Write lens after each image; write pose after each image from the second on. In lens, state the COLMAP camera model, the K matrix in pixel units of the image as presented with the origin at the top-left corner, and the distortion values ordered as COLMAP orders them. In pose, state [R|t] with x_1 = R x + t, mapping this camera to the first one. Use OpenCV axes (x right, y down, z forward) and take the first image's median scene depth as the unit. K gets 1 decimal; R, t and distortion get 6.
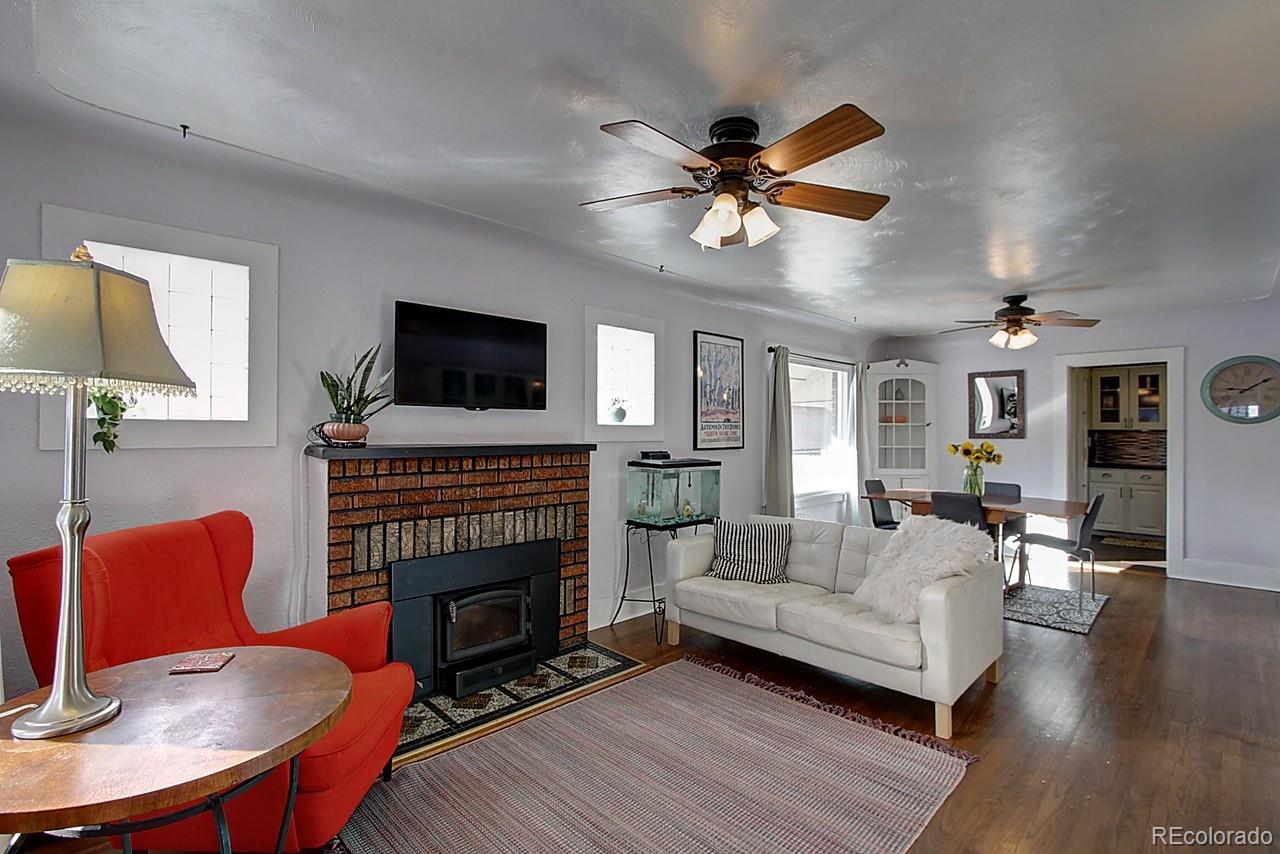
lens RADIAL K [[619.2, 0, 640.1], [0, 619.2, 421.6], [0, 0, 1]] dist [-0.002005, 0.000074]
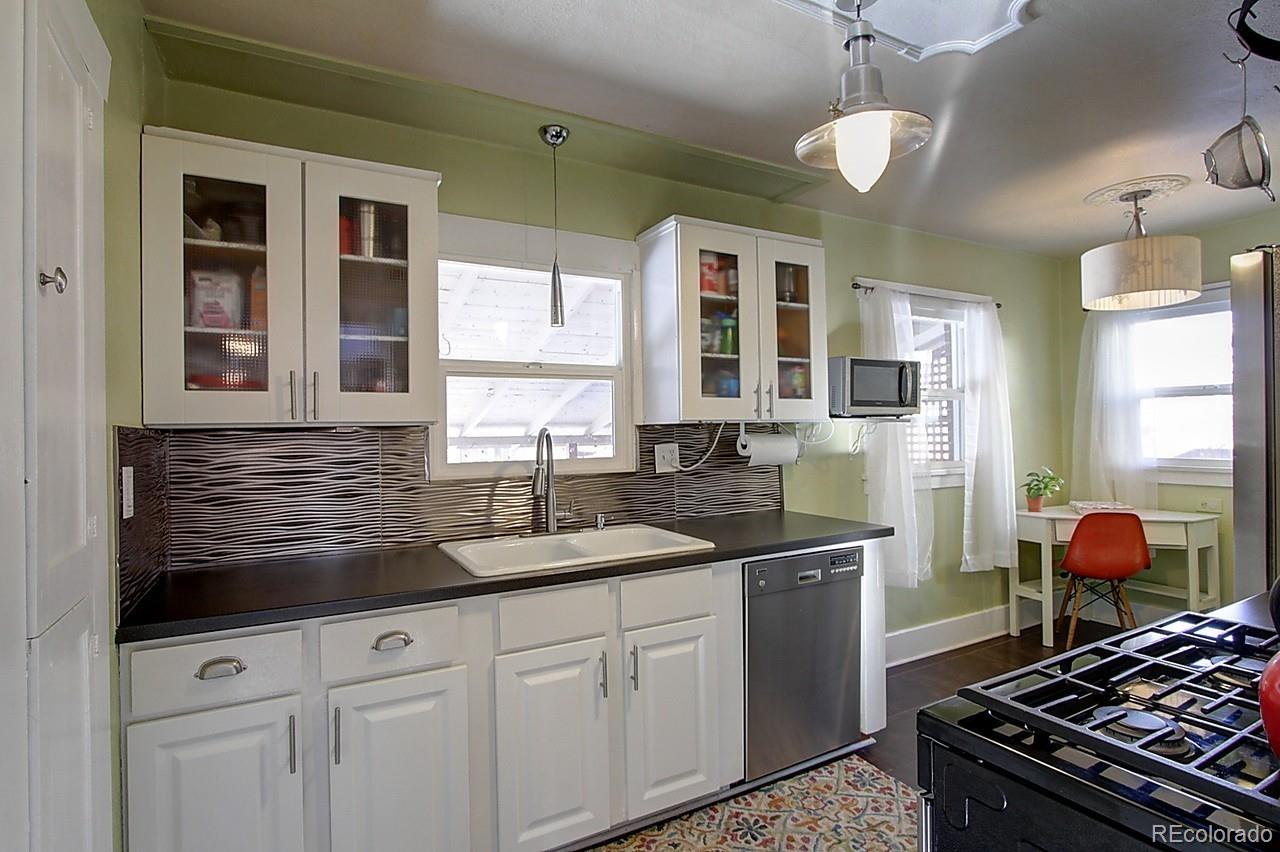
lens RADIAL K [[647.4, 0, 643.7], [0, 647.4, 424.2], [0, 0, 1]] dist [0.001356, 0.000130]
pose [[0.273540, 0.002512, 0.961857, 0.638541], [0.000404, 0.999996, -0.002726, 0.014957], [-0.961861, 0.001134, 0.273538, 0.875881]]
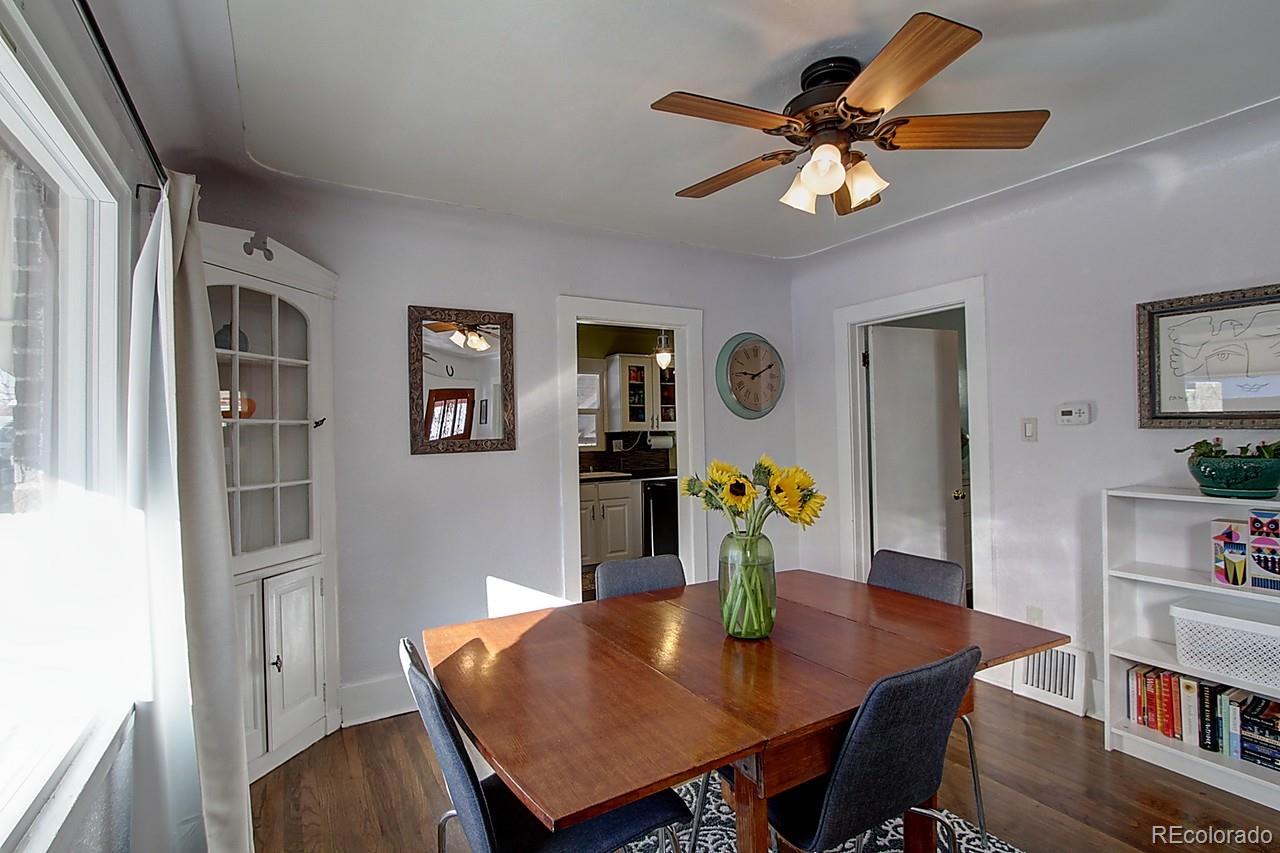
lens RADIAL K [[619.2, 0, 638.2], [0, 619.2, 423.6], [0, 0, 1]] dist [-0.002005, 0.000074]
pose [[0.258306, 0.007766, 0.966032, 0.143656], [0.008716, 0.999908, -0.010369, 0.011009], [-0.966024, 0.011098, 0.258215, 0.704827]]
